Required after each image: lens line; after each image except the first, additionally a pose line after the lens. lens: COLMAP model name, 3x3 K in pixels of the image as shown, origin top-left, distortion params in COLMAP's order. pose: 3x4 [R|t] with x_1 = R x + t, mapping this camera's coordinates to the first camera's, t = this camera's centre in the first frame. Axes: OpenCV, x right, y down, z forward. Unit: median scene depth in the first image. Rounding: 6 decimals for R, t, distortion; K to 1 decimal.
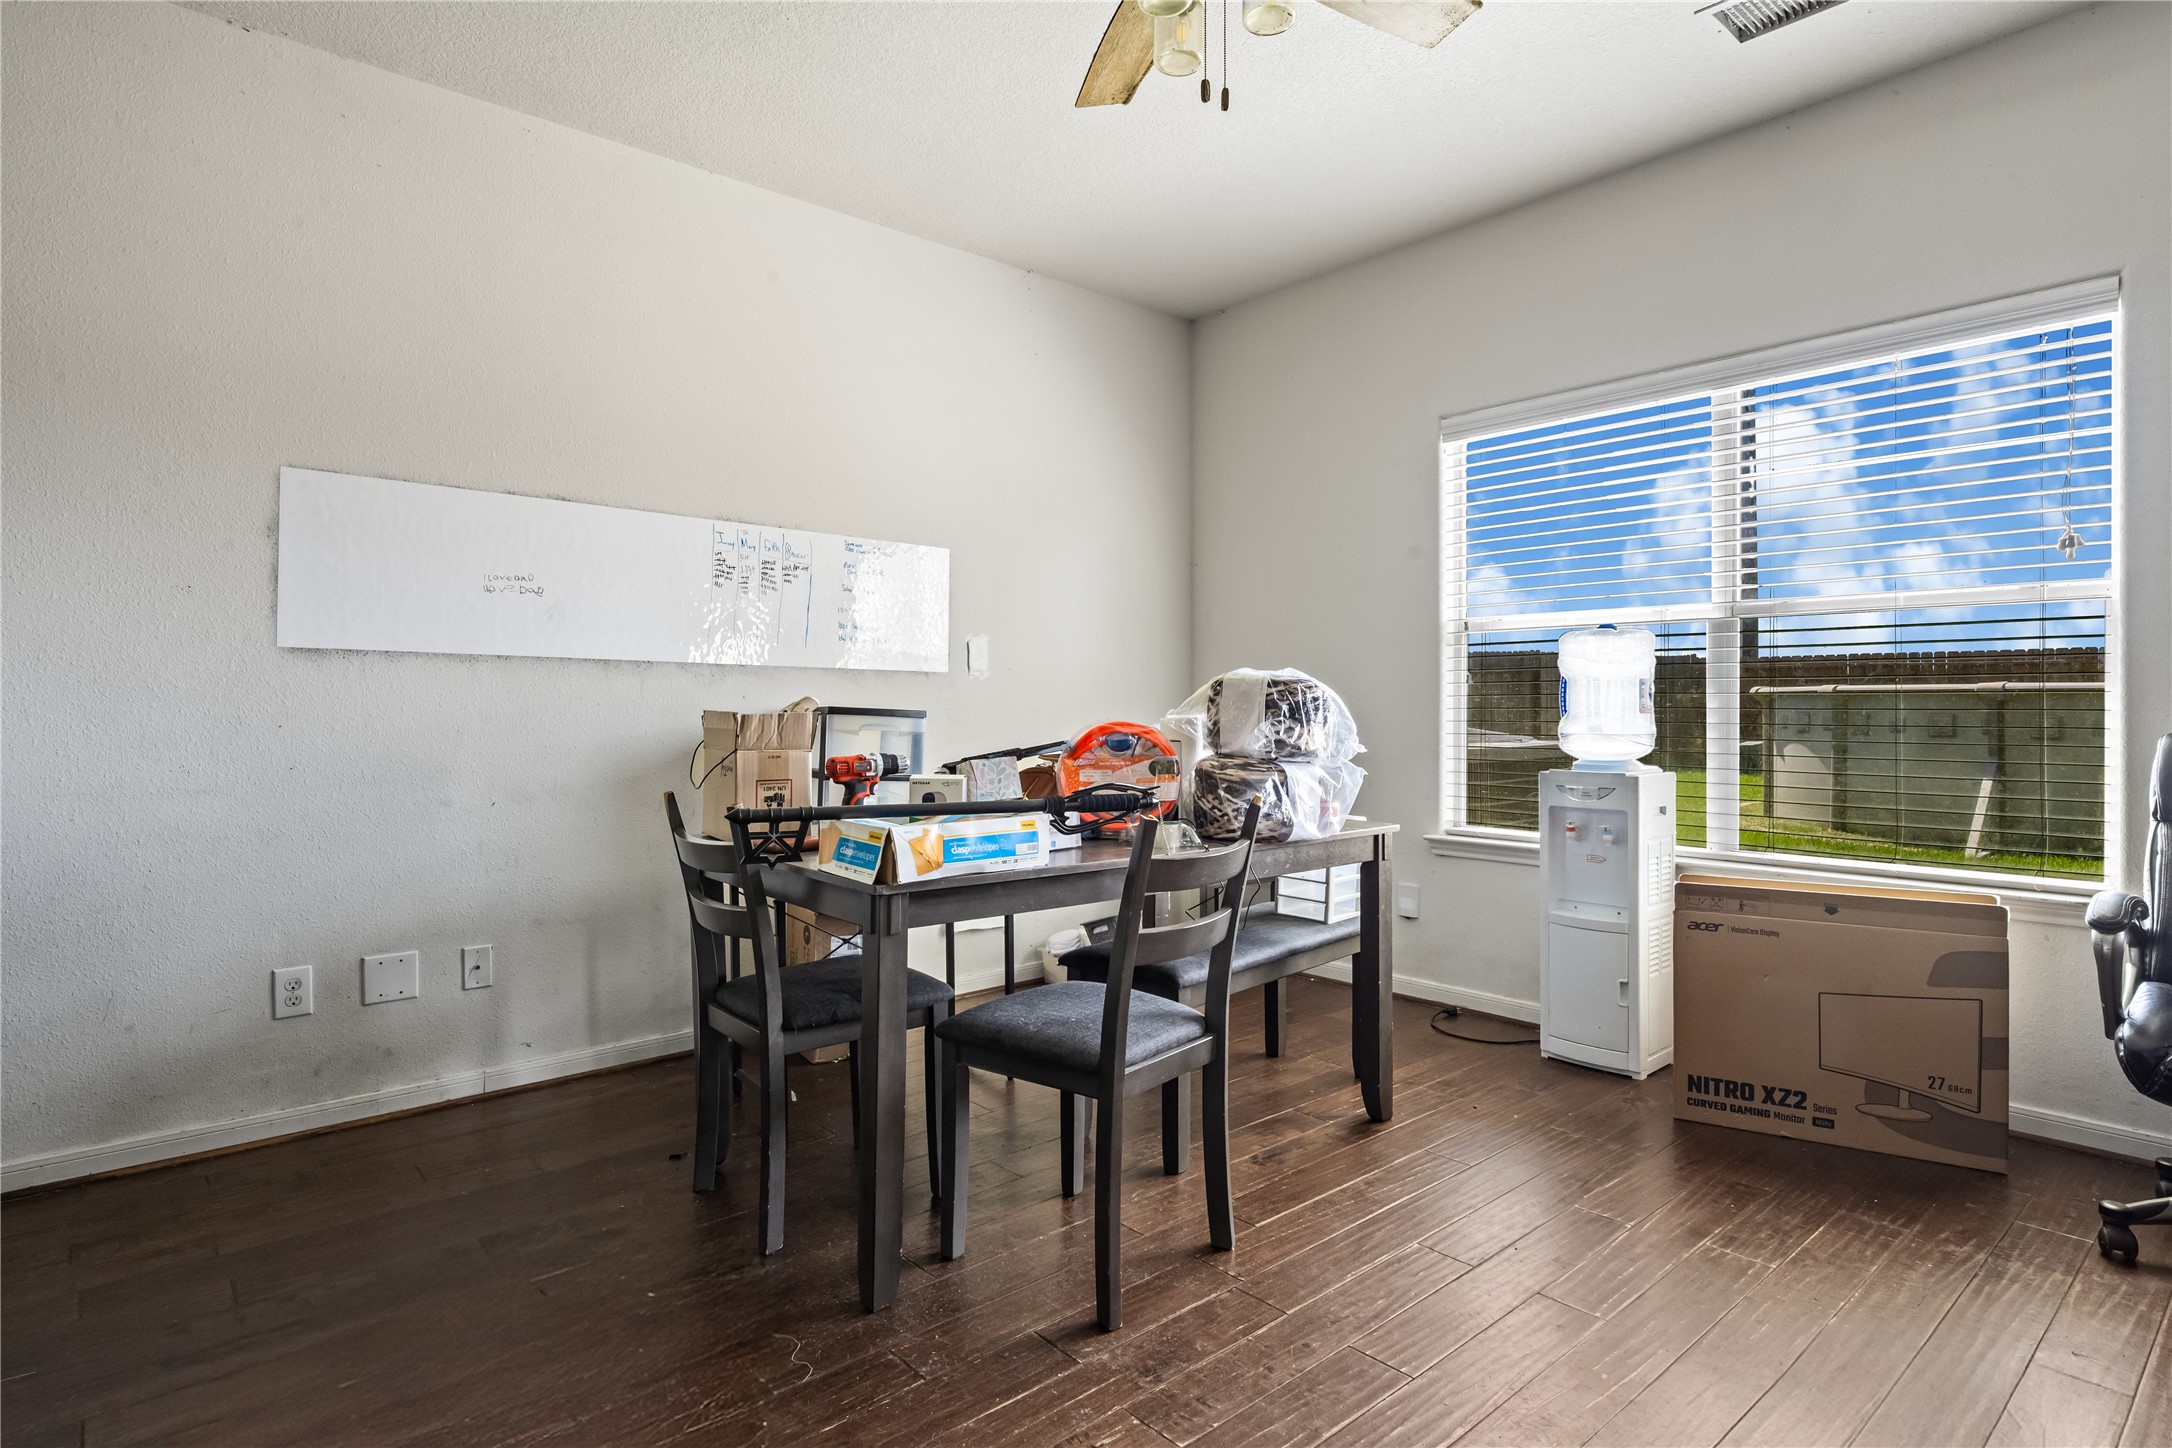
lens RADIAL K [[1128.4, 0, 1092.6], [0, 1128.4, 703.2], [0, 0, 1]] dist [0.000144, 0.000075]
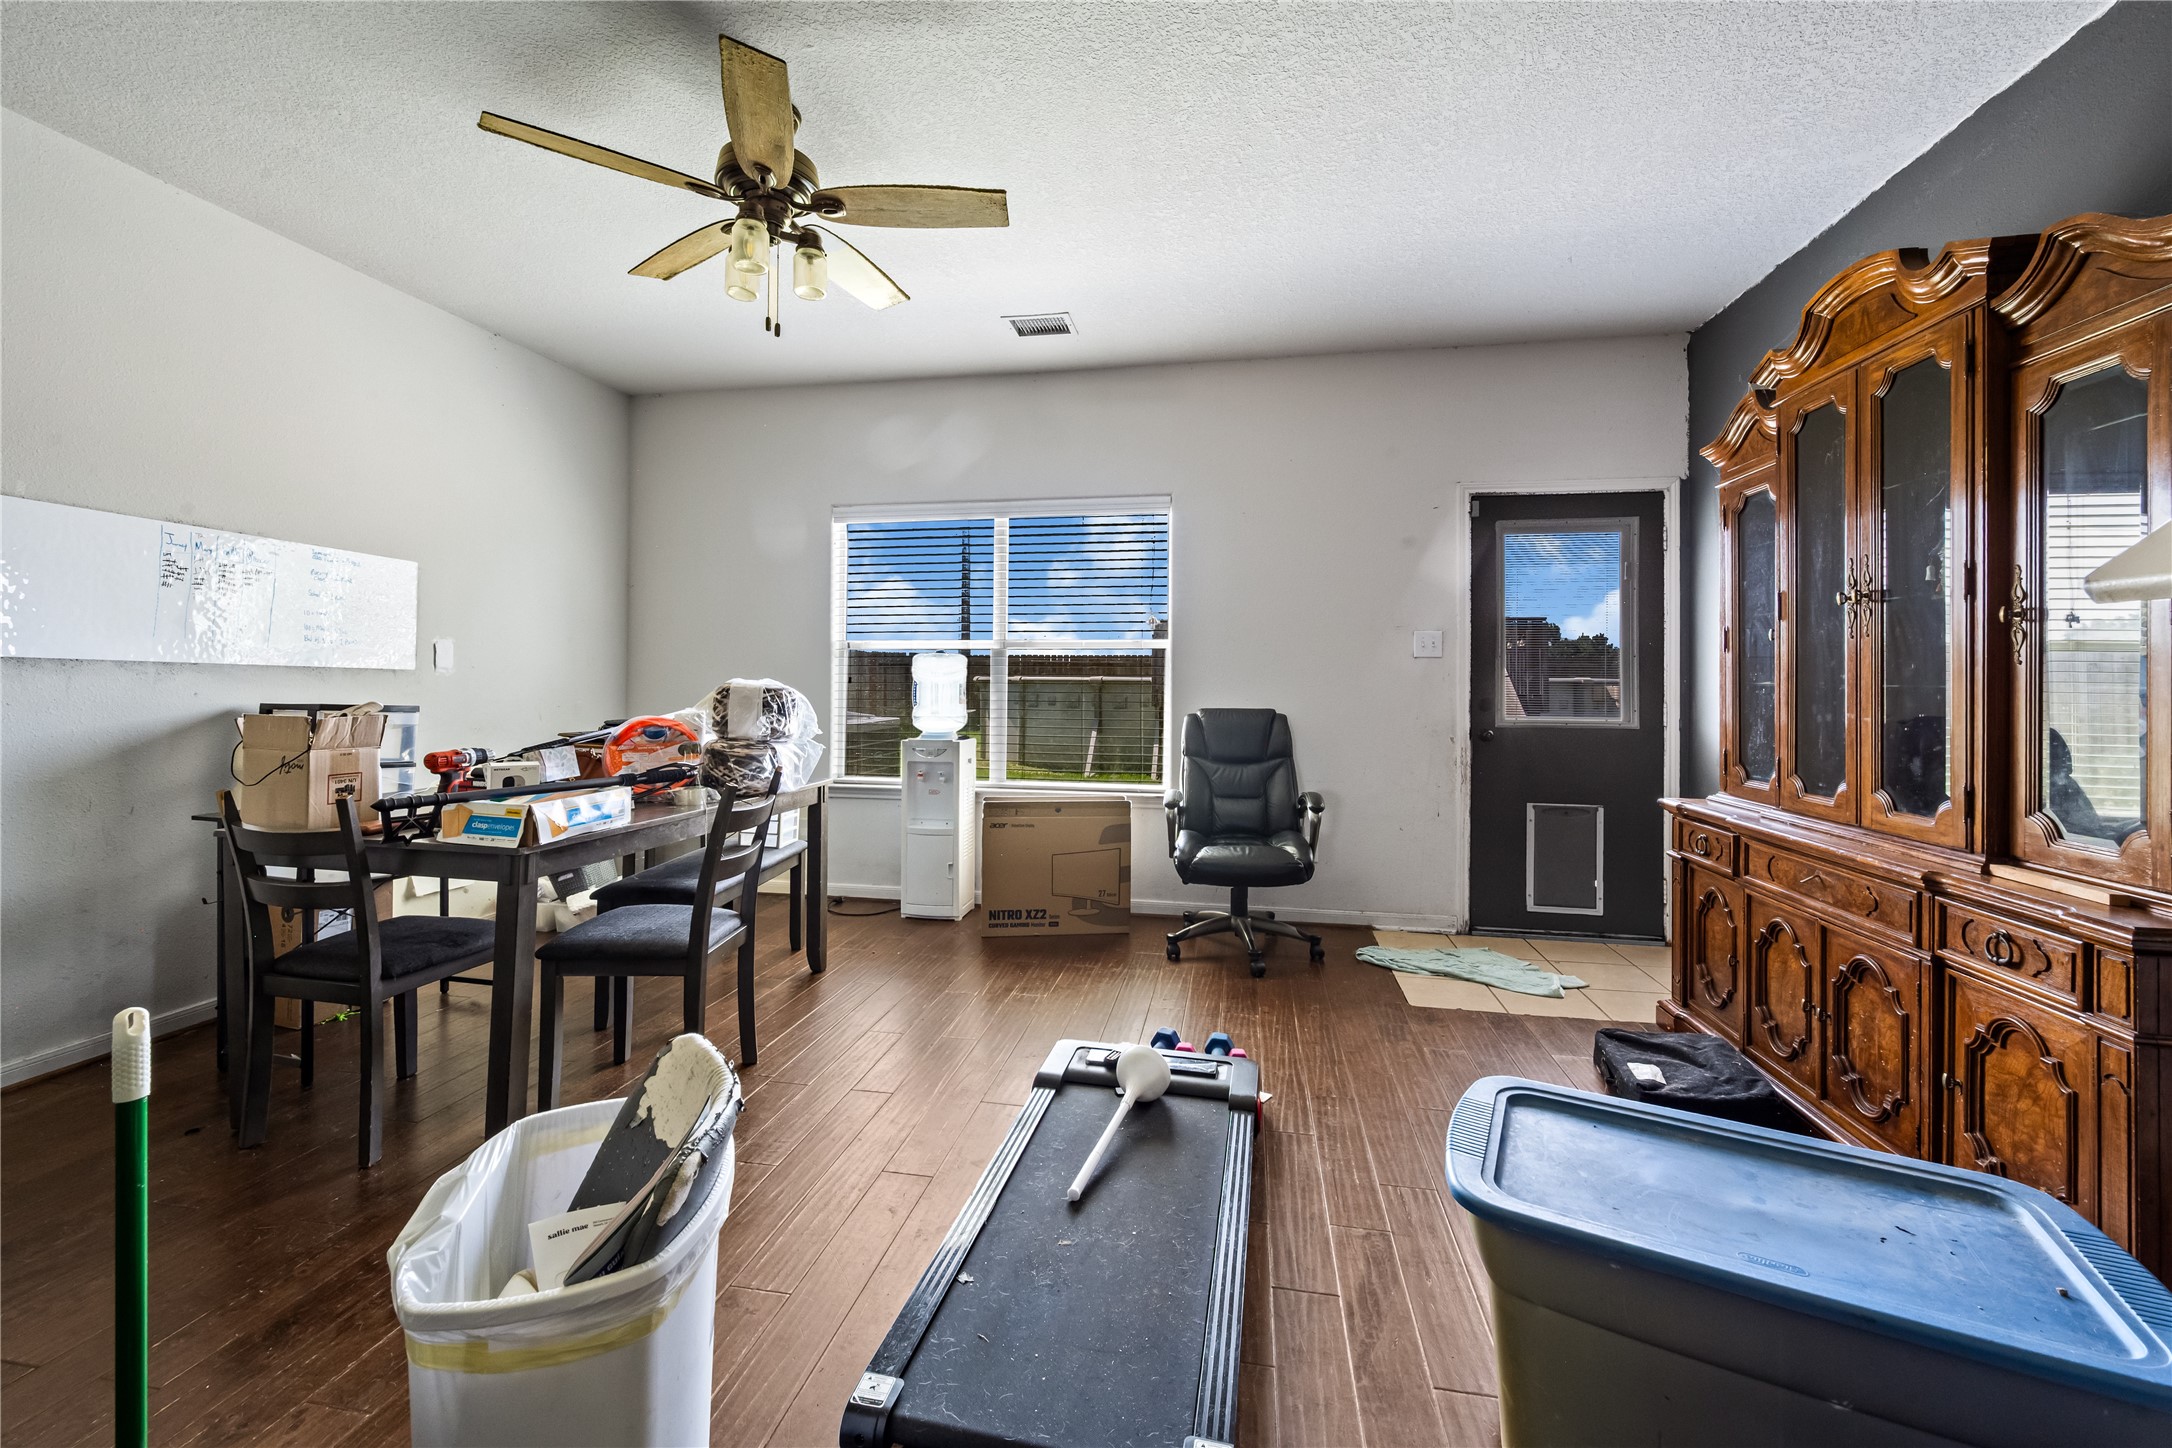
lens RADIAL K [[865.3, 0, 1068.4], [0, 865.3, 673.8], [0, 0, 1]] dist [-0.001029, -0.000133]
pose [[0.793811, 0.011804, 0.608050, -0.209623], [-0.006294, 0.999918, -0.011195, -0.027618], [-0.608132, 0.005059, 0.793820, -0.155499]]
